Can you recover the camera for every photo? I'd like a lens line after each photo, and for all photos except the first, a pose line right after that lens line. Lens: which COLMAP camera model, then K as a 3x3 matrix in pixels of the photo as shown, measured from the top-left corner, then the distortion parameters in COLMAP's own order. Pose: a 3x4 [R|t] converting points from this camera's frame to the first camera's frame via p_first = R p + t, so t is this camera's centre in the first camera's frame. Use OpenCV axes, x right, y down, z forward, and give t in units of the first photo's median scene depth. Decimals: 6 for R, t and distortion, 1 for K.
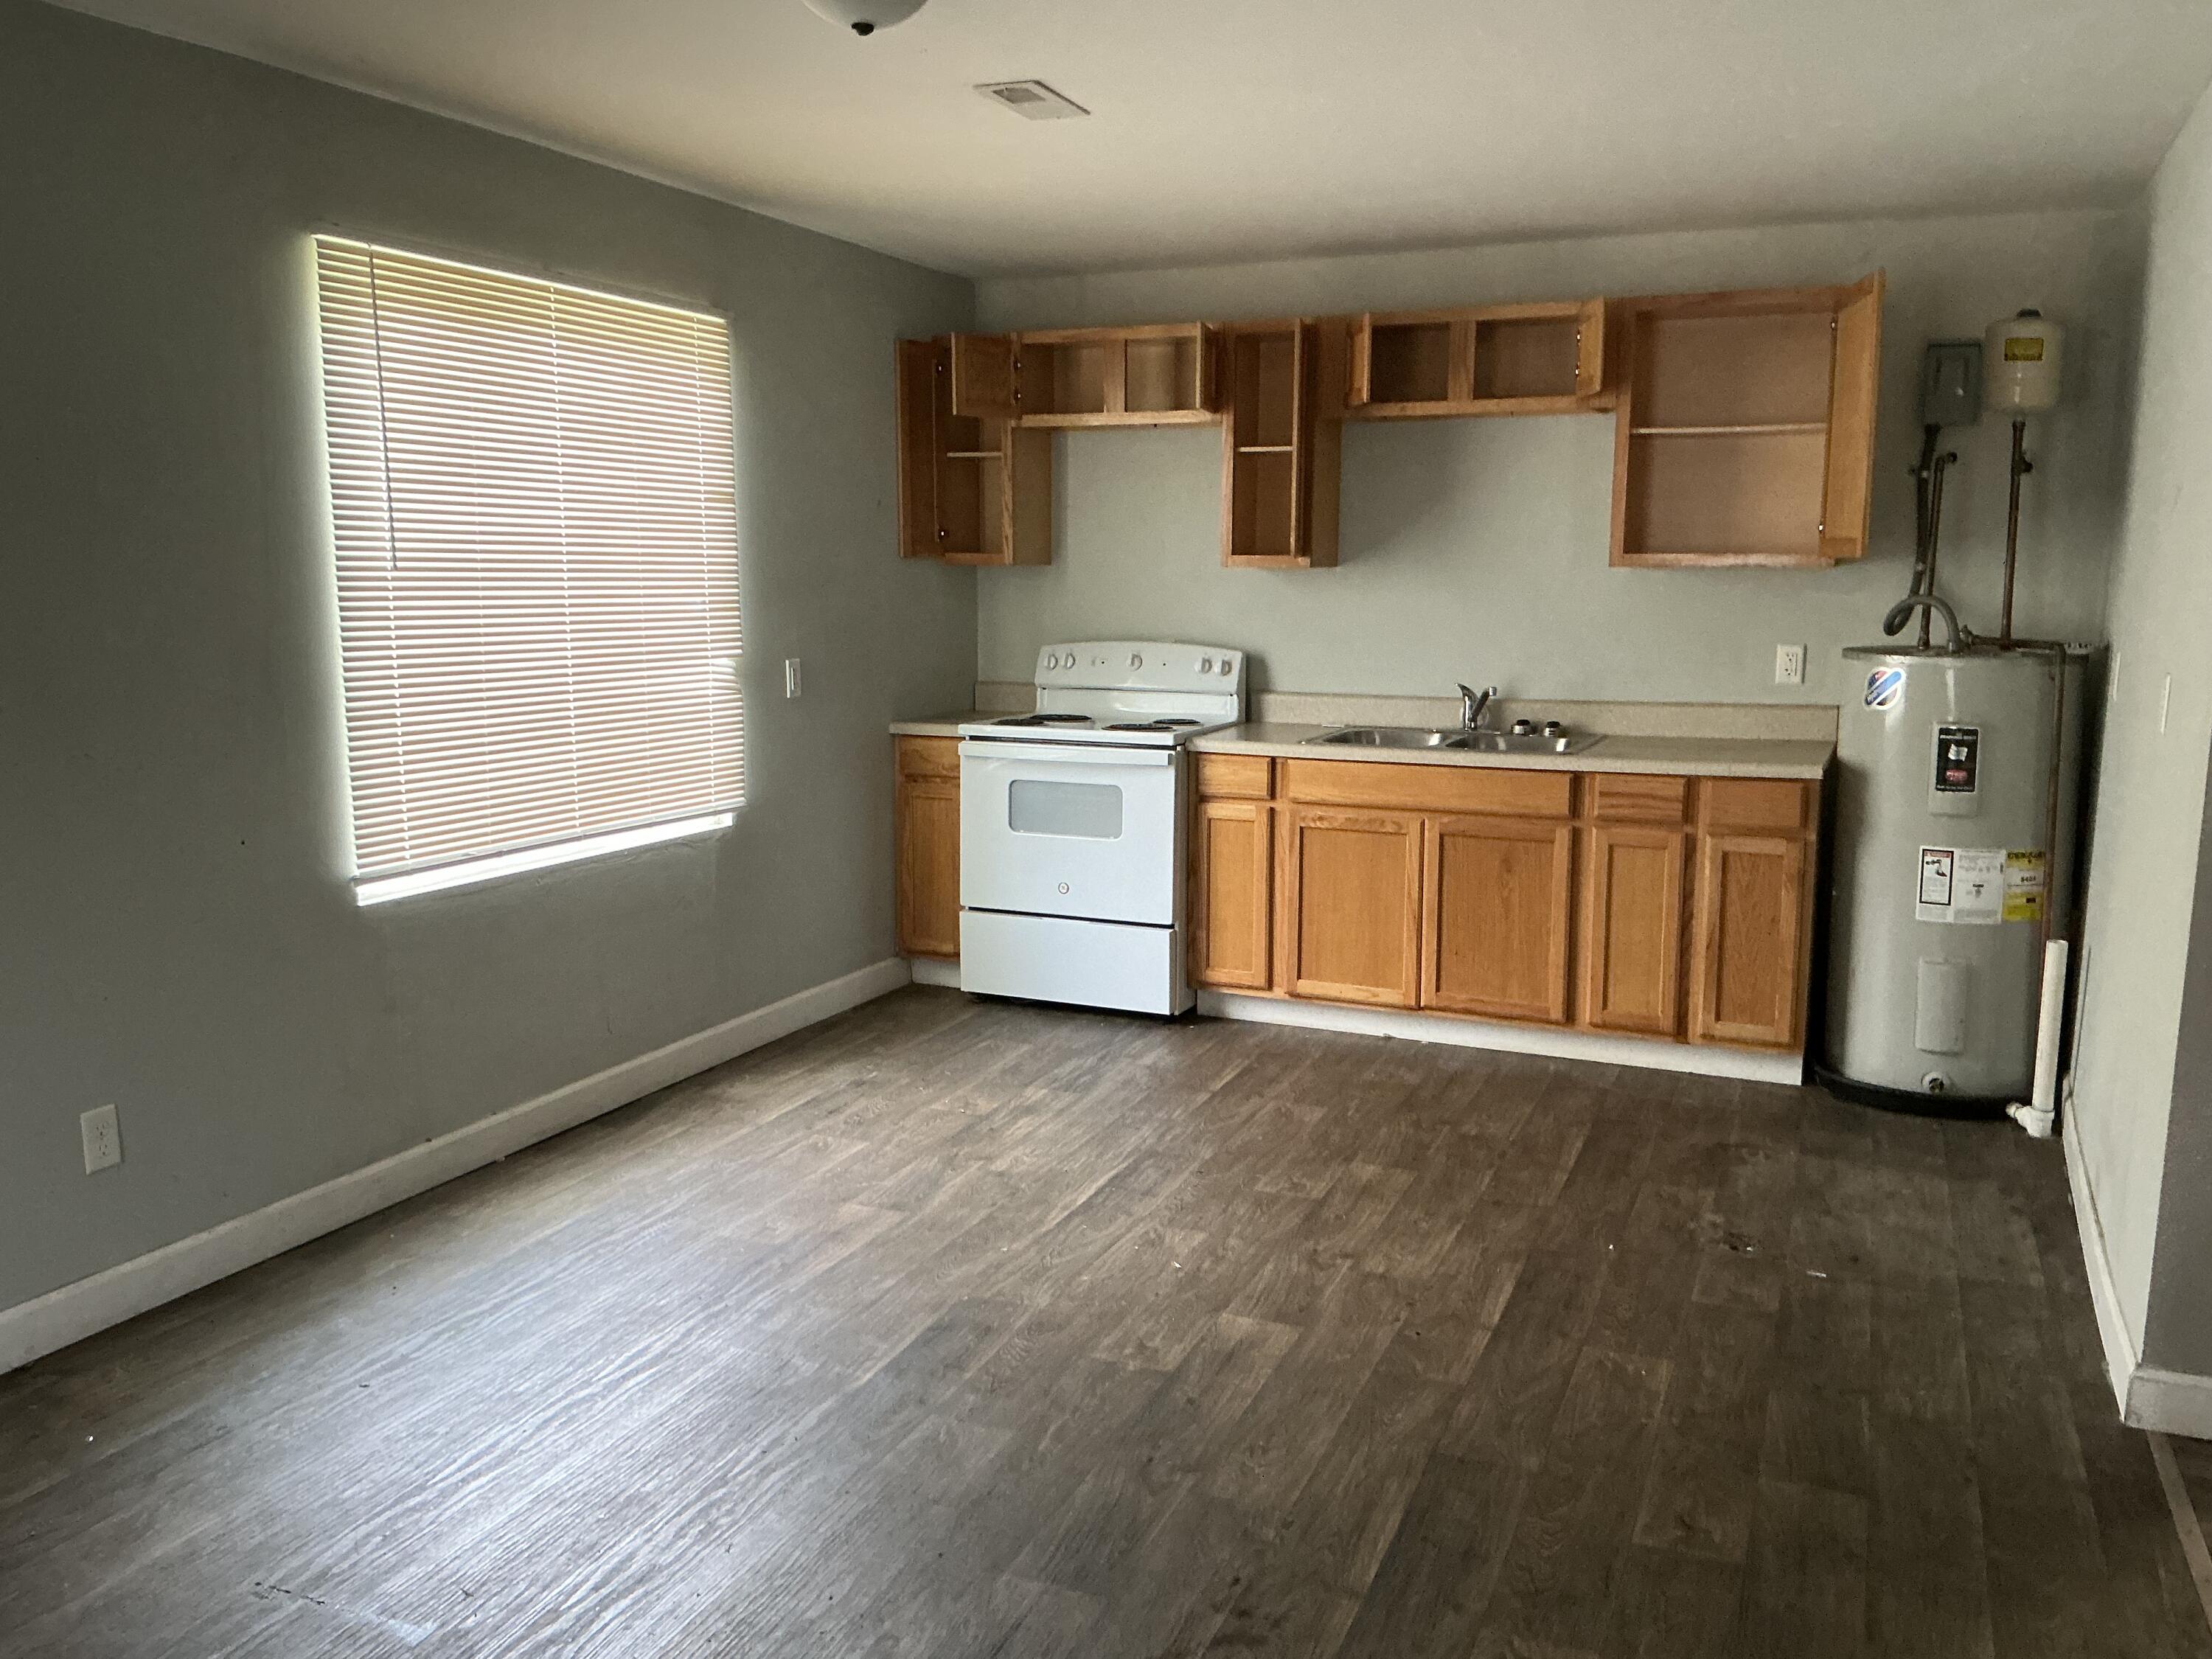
lens RADIAL K [[1835.0, 0, 1105.7], [0, 1835.0, 819.8], [0, 0, 1]] dist [0.128209, -0.254927]
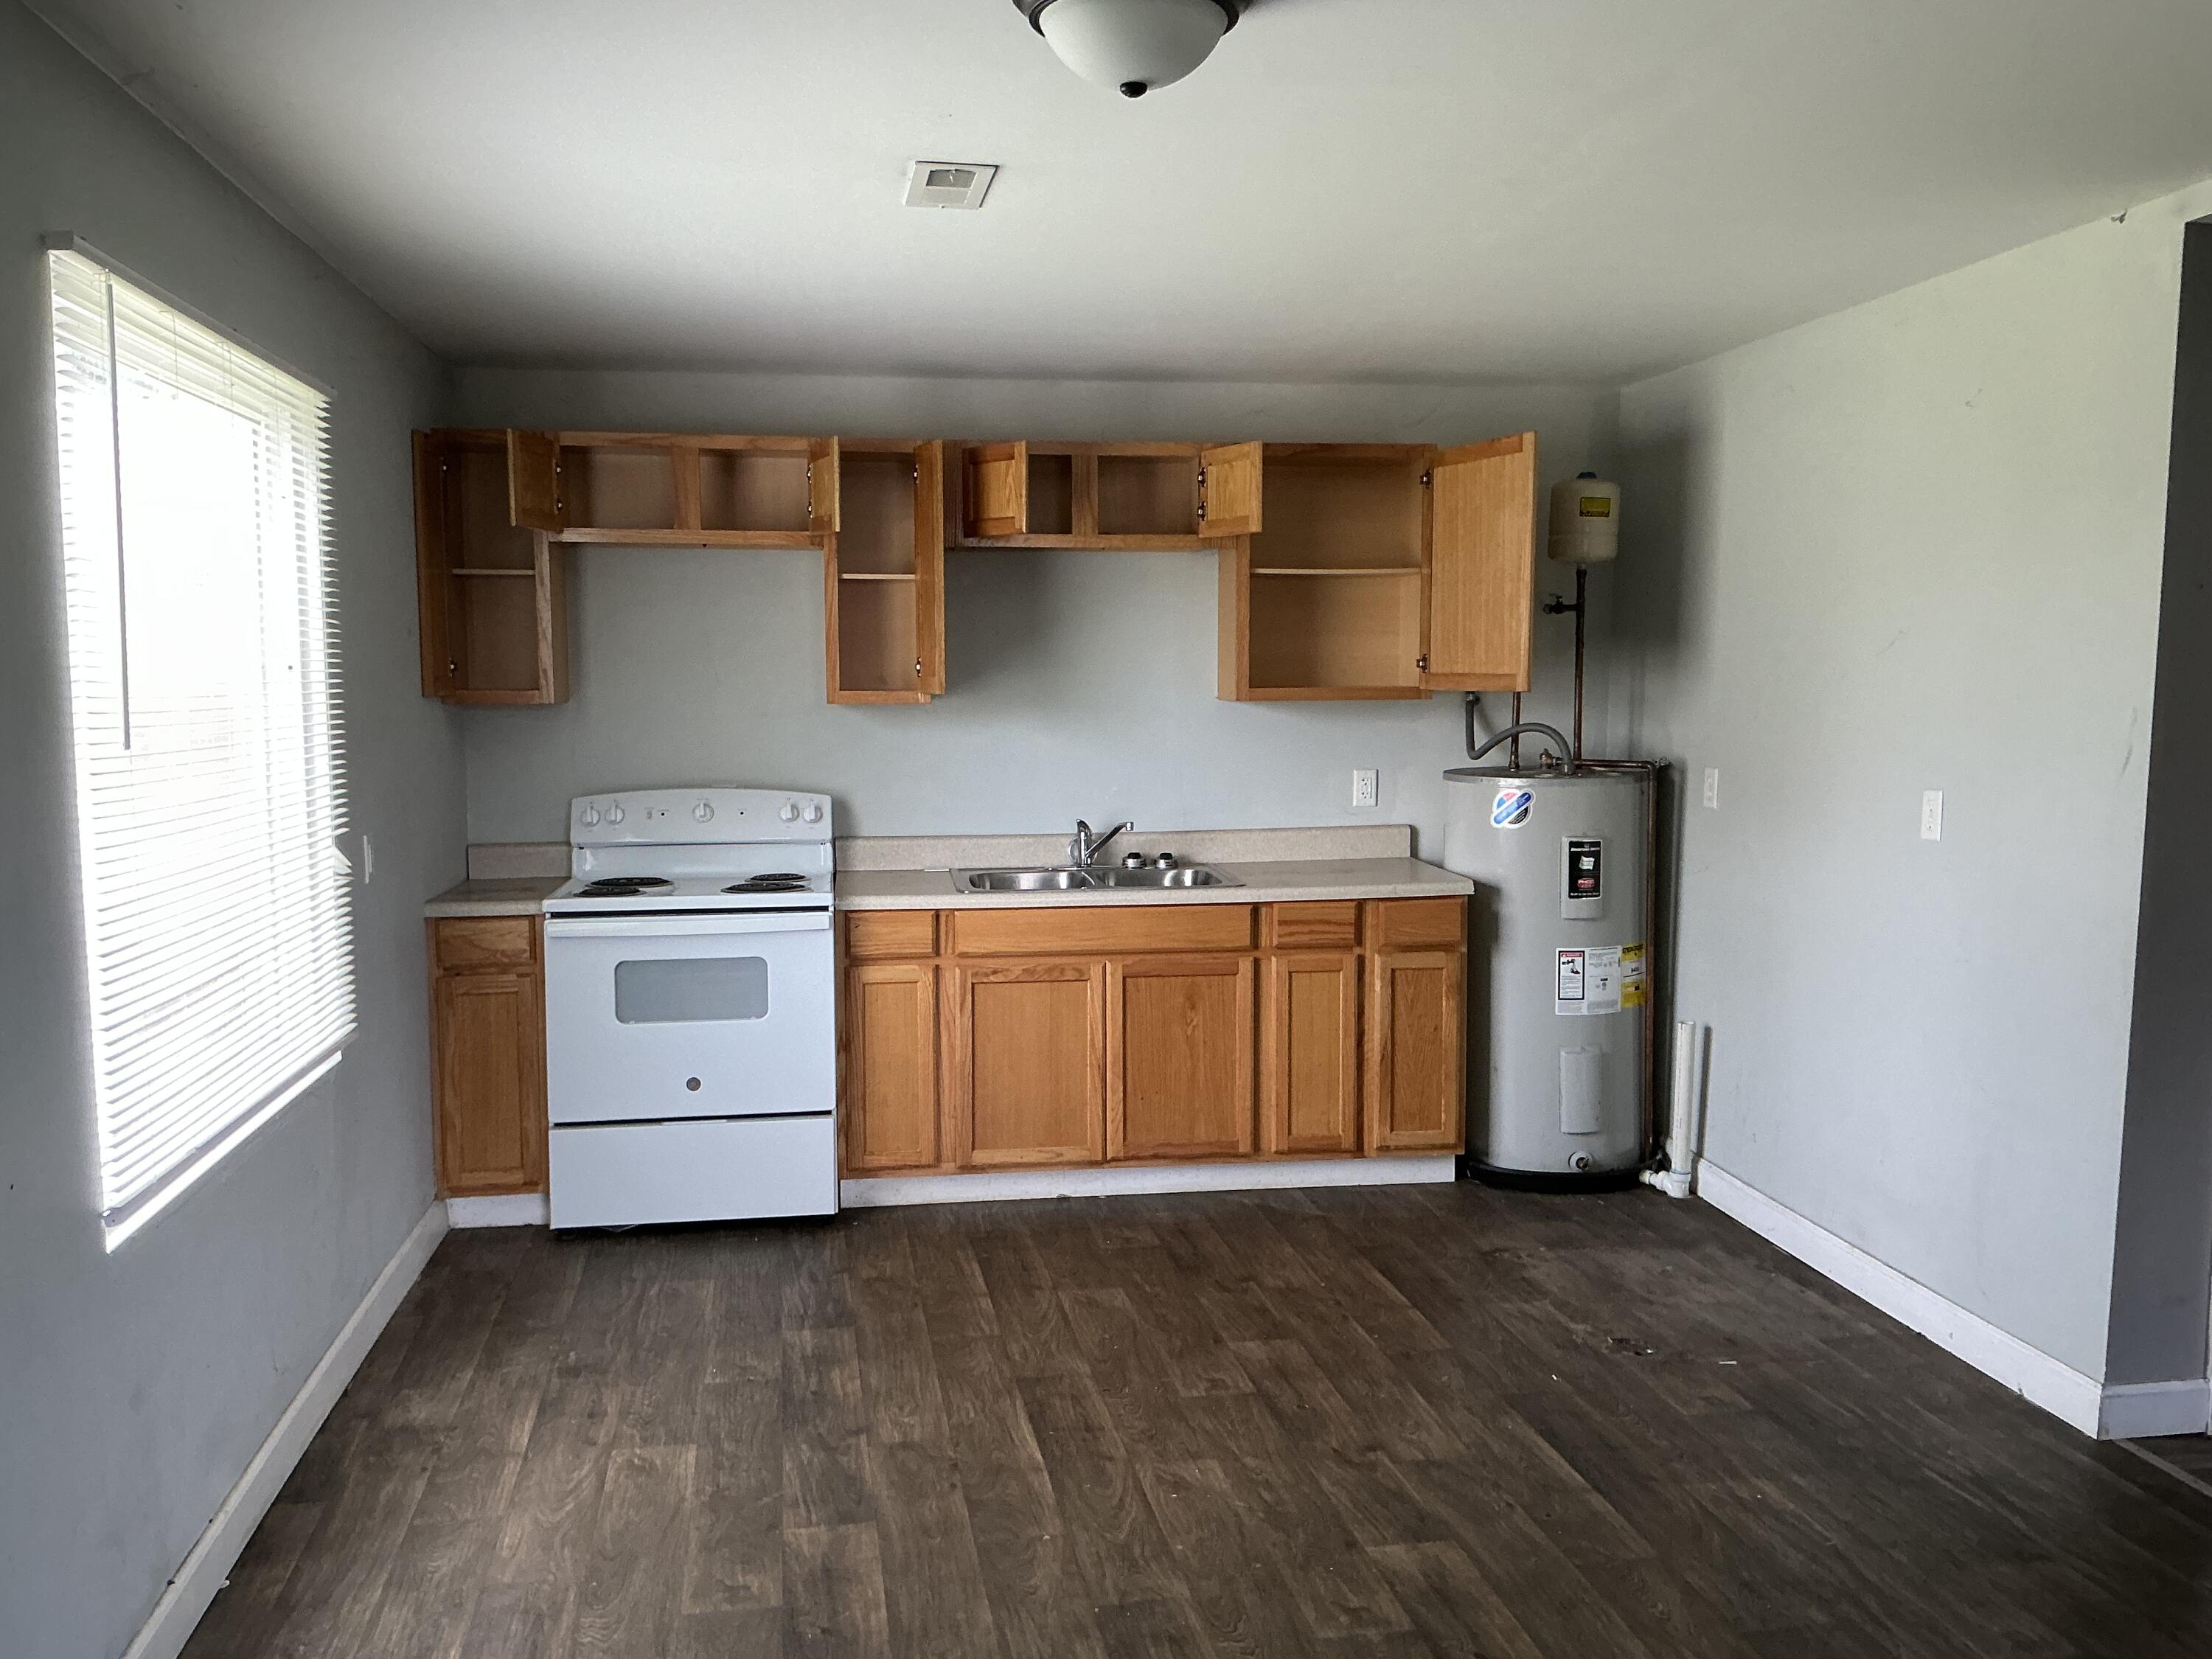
lens RADIAL K [[1835.0, 0, 1091.5], [0, 1835.0, 816.5], [0, 0, 1]] dist [0.128209, -0.254927]
pose [[0.848376, -0.050713, 0.526960, -0.356372], [0.083534, 0.995755, -0.038657, -0.042704], [-0.522763, 0.076814, 0.849010, 0.197218]]
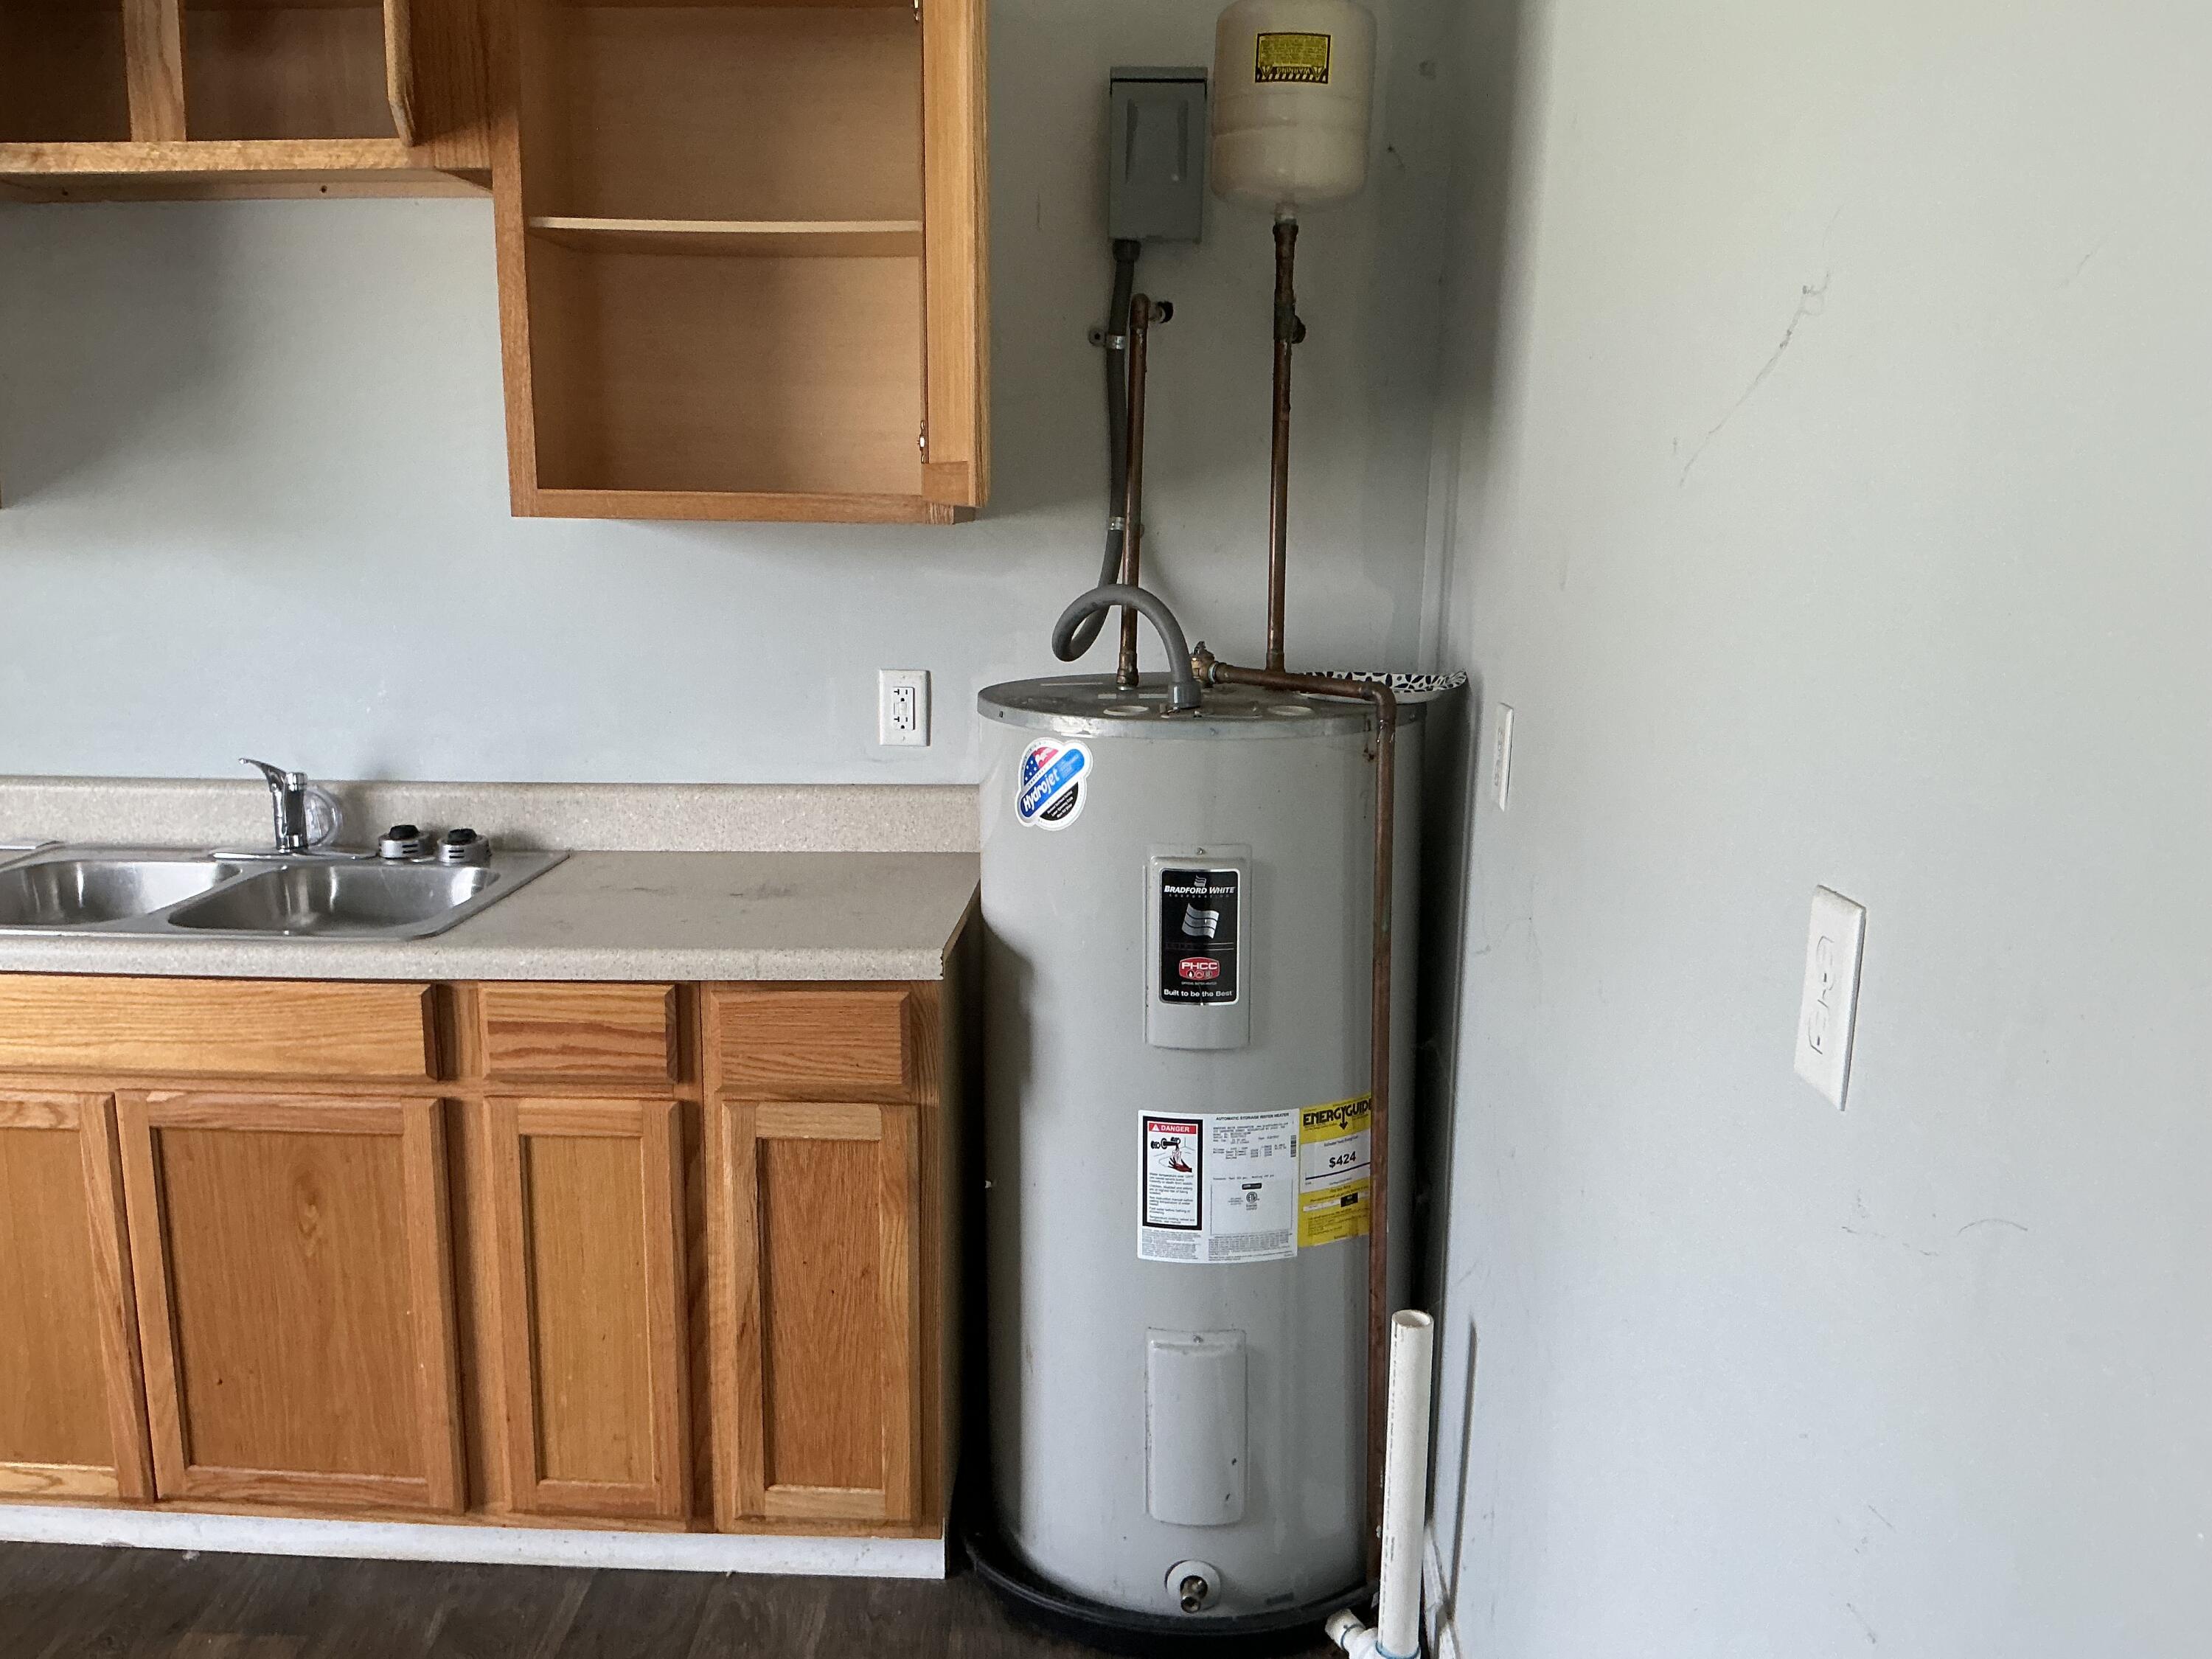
lens RADIAL K [[1835.0, 0, 1102.4], [0, 1835.0, 812.1], [0, 0, 1]] dist [0.128209, -0.254927]
pose [[0.929140, -0.058428, 0.365083, 0.249237], [0.047521, 0.998117, 0.038796, -0.077966], [-0.366662, -0.018697, 0.930166, 0.540941]]
